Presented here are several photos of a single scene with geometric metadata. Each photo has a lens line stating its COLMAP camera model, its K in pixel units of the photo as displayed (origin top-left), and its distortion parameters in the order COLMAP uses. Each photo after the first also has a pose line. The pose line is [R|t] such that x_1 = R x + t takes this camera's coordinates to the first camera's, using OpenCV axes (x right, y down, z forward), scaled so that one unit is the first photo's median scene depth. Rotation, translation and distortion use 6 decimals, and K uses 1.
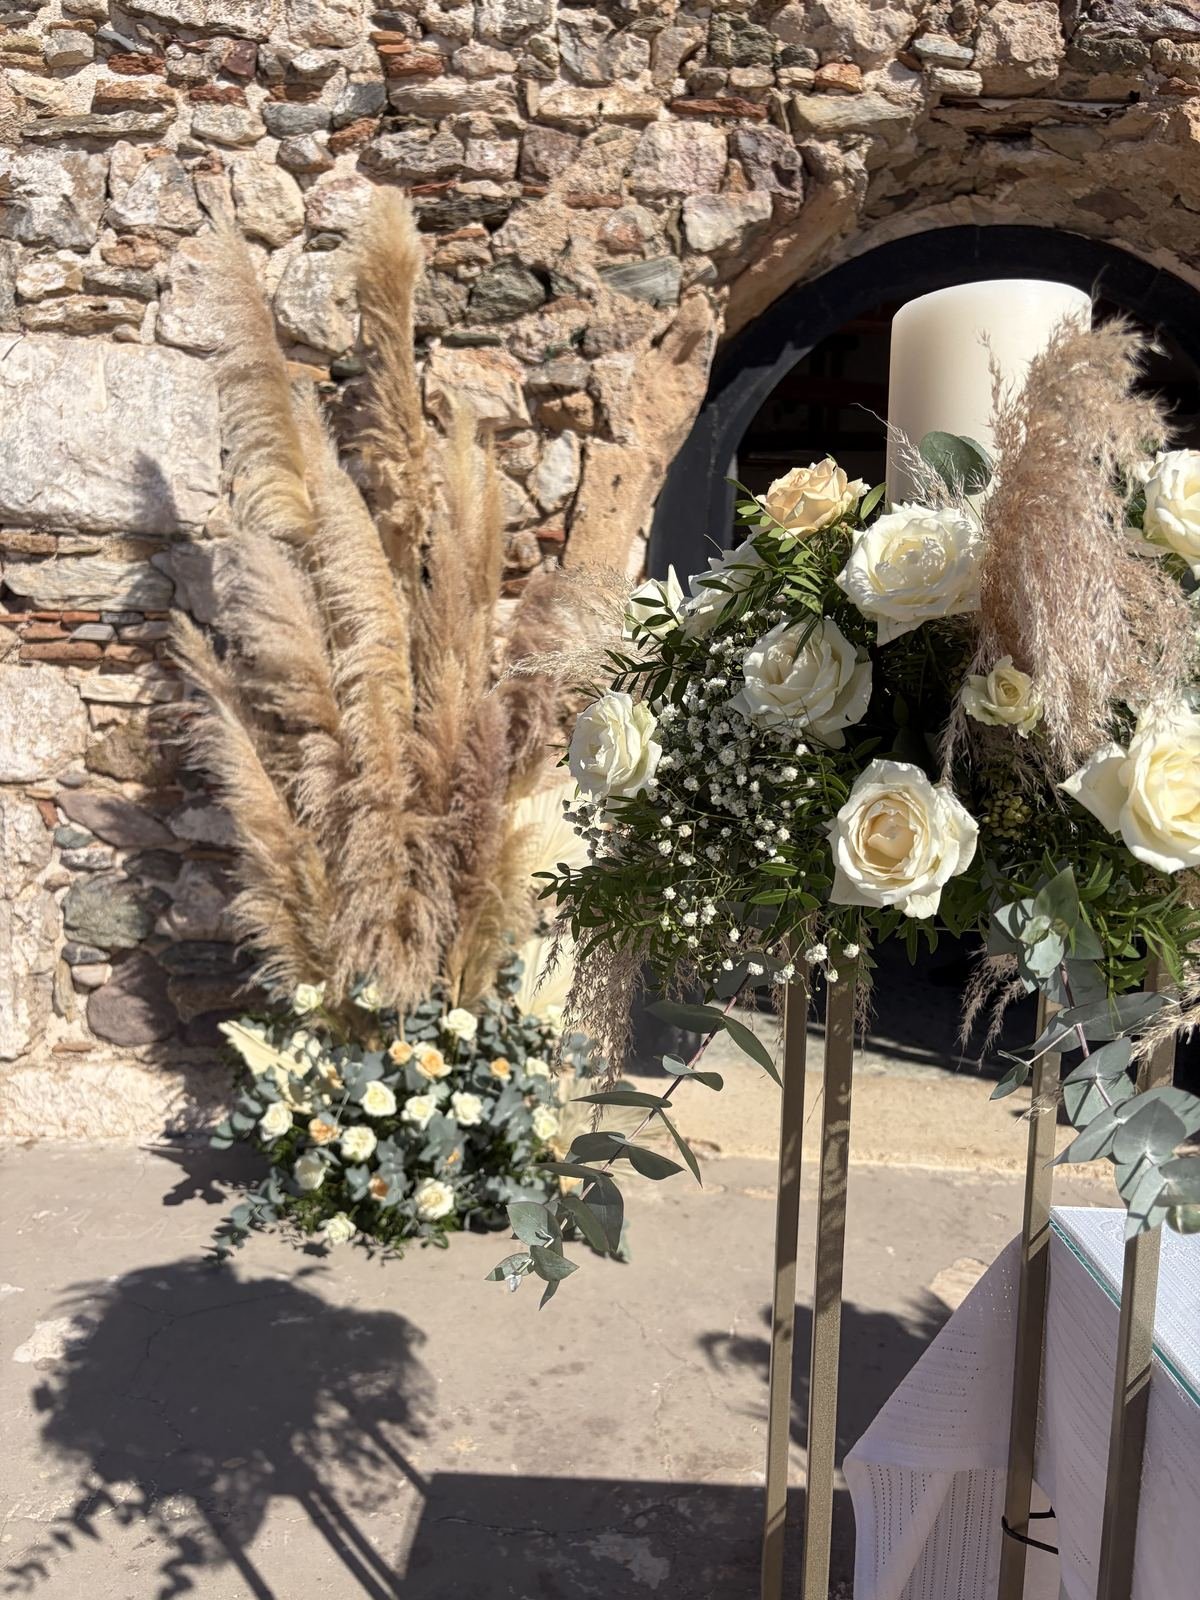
lens RADIAL K [[1219.3, 0, 600.0], [0, 1219.3, 800.0], [0, 0, 1]] dist [0.044429, -0.065864]
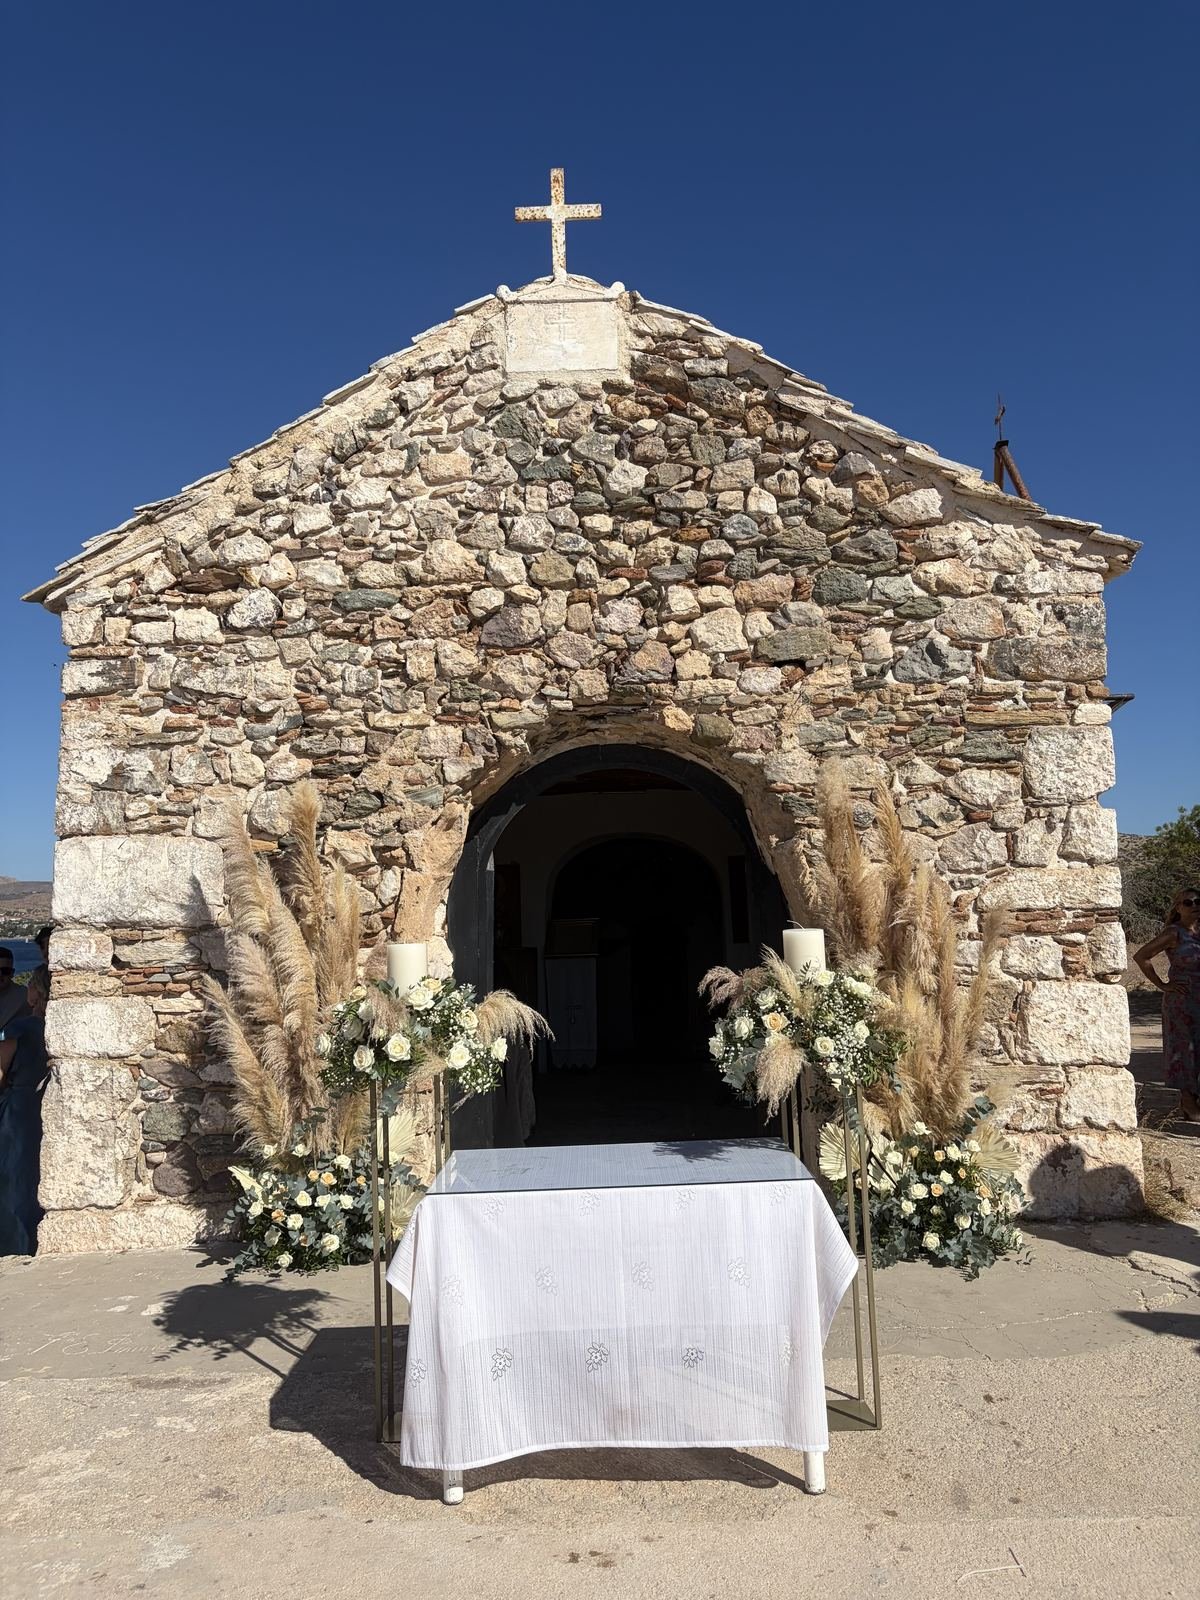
lens RADIAL K [[1196.0, 0, 591.9], [0, 1196.0, 806.5], [0, 0, 1]] dist [0.115069, -0.381730]
pose [[0.997877, -0.058206, 0.029202, 0.259780], [0.062674, 0.980174, -0.187965, 0.003060], [-0.017682, 0.189396, 0.981741, -1.044112]]
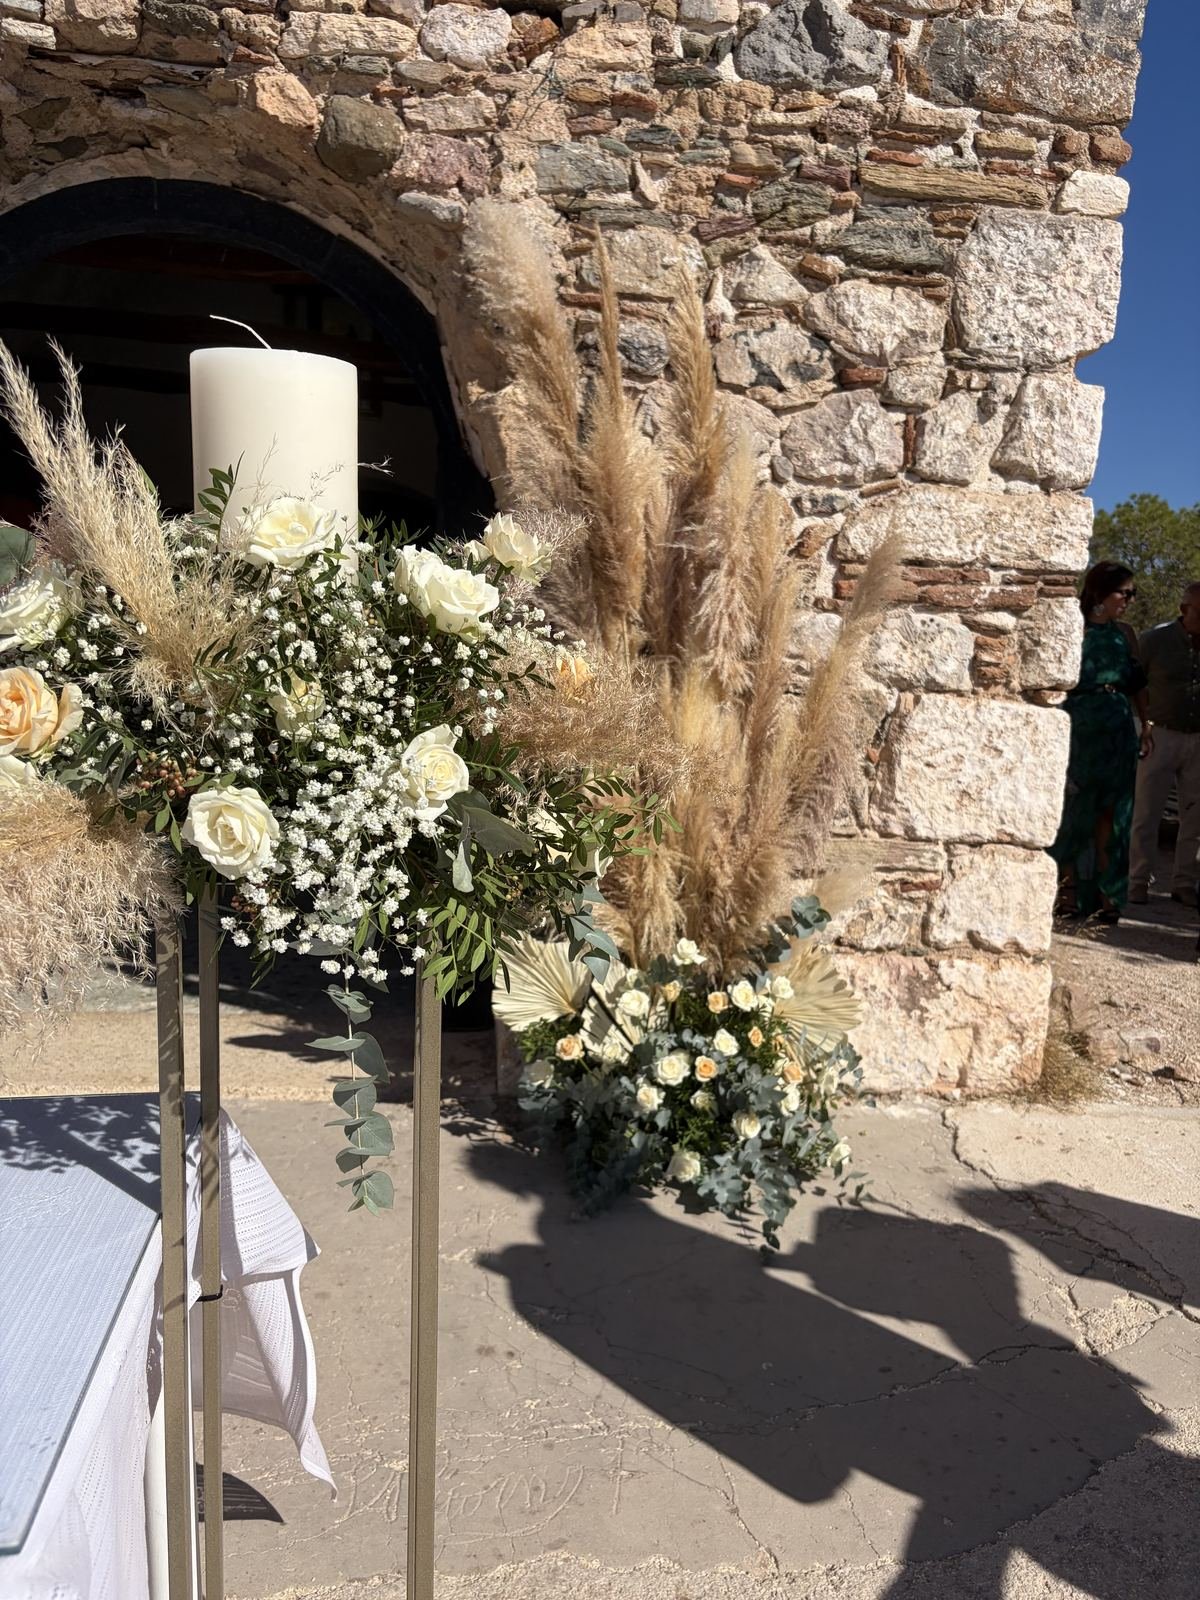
lens RADIAL K [[1219.3, 0, 600.0], [0, 1219.3, 800.0], [0, 0, 1]] dist [0.044429, -0.065864]
pose [[0.983901, -0.011917, 0.178317, 0.543405], [0.005055, 0.999231, 0.038889, 0.009749], [-0.178644, -0.037361, 0.983204, -0.096215]]
